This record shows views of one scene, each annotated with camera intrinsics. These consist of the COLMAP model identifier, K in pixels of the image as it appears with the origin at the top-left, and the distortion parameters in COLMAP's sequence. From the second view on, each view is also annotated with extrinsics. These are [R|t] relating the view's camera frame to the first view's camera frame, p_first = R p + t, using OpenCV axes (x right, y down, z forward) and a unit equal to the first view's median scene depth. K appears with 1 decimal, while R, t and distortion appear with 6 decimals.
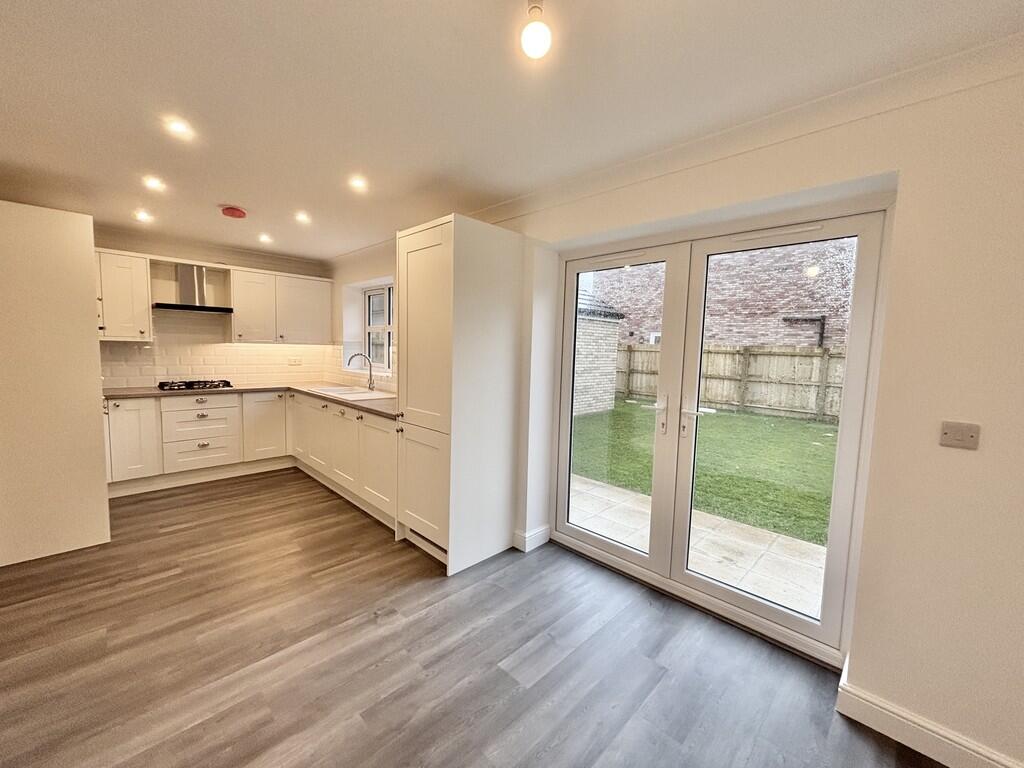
lens RADIAL K [[407.8, 0, 512.0], [0, 407.8, 384.0], [0, 0, 1]] dist [0.000455, -0.000241]
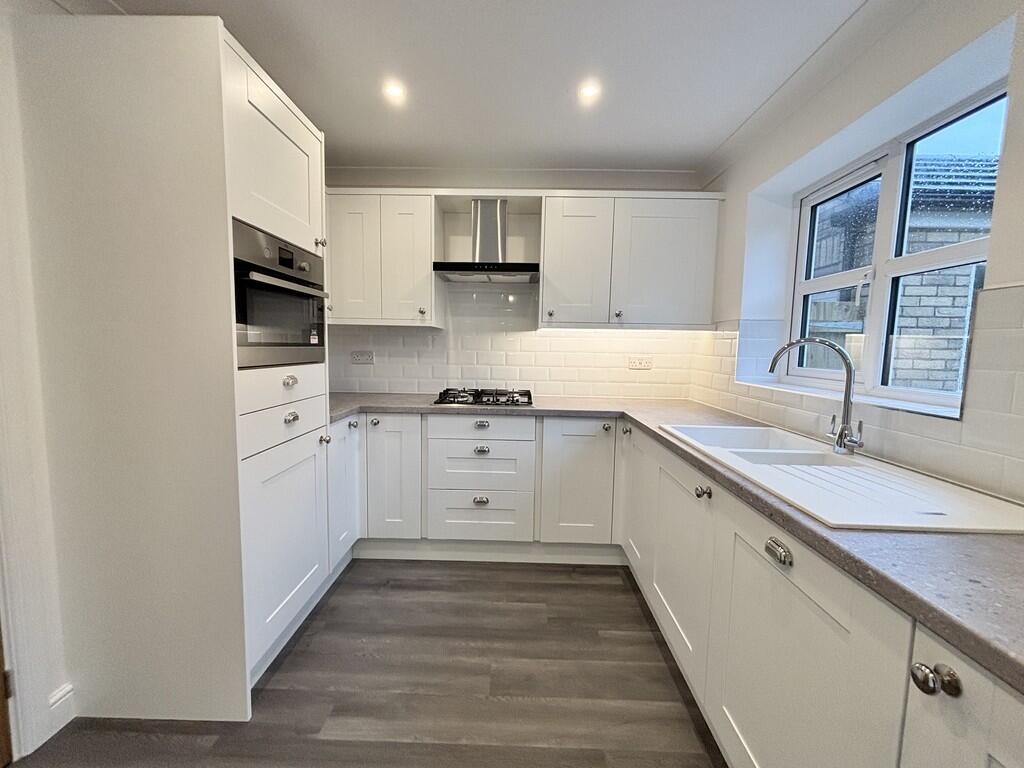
lens RADIAL K [[407.8, 0, 512.0], [0, 407.8, 384.0], [0, 0, 1]] dist [0.000455, -0.000241]
pose [[0.691064, 0.051030, -0.720990, -0.305404], [-0.065507, 0.997821, 0.007835, -0.023995], [0.719819, 0.041815, 0.692902, 0.602437]]
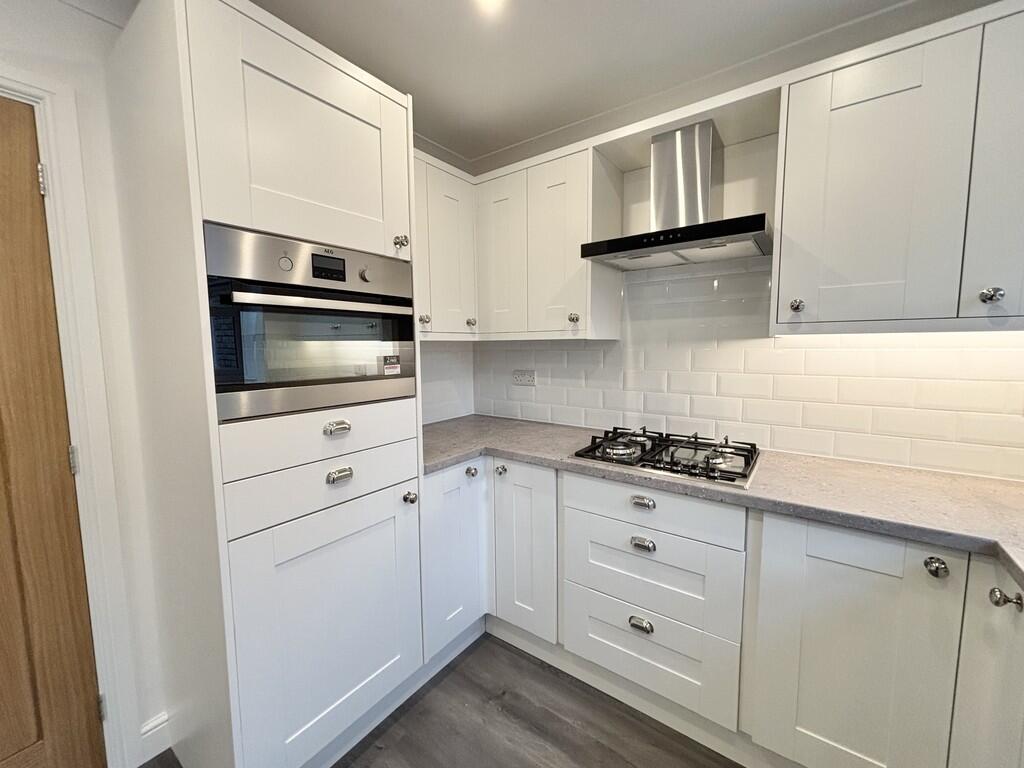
lens RADIAL K [[407.8, 0, 512.0], [0, 407.8, 384.0], [0, 0, 1]] dist [0.000455, -0.000241]
pose [[0.142054, 0.064403, -0.987762, -0.422094], [-0.076737, 0.995595, 0.053878, -0.067119], [0.986880, 0.068144, 0.146370, 0.797478]]
